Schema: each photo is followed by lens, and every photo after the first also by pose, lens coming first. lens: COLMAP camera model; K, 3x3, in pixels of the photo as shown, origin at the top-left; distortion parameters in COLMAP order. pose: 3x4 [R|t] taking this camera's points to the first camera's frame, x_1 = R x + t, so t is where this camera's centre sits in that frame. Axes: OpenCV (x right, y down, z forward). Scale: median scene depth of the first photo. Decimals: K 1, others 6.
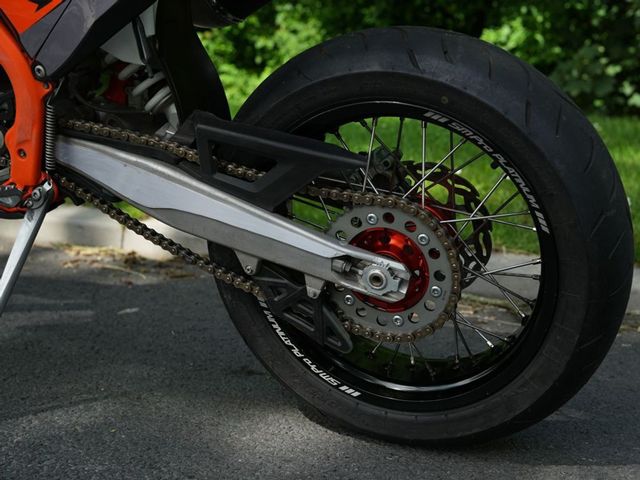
lens RADIAL K [[1000.8, 0, 320.2], [0, 1000.8, 245.4], [0, 0, 1]] dist [0.033853, 0.000000]
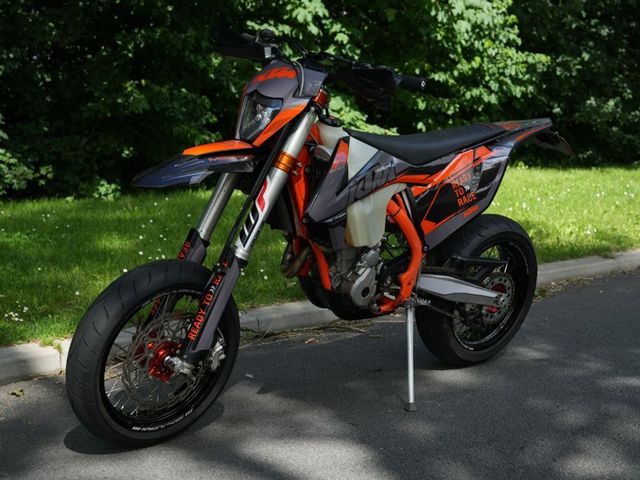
lens RADIAL K [[1000.8, 0, 323.7], [0, 1000.8, 236.2], [0, 0, 1]] dist [0.033853, 0.000000]
pose [[0.433615, -0.141354, 0.889942, -2.570913], [0.180781, 0.981186, 0.067763, -0.416231], [-0.882778, 0.131502, 0.451011, 0.111674]]
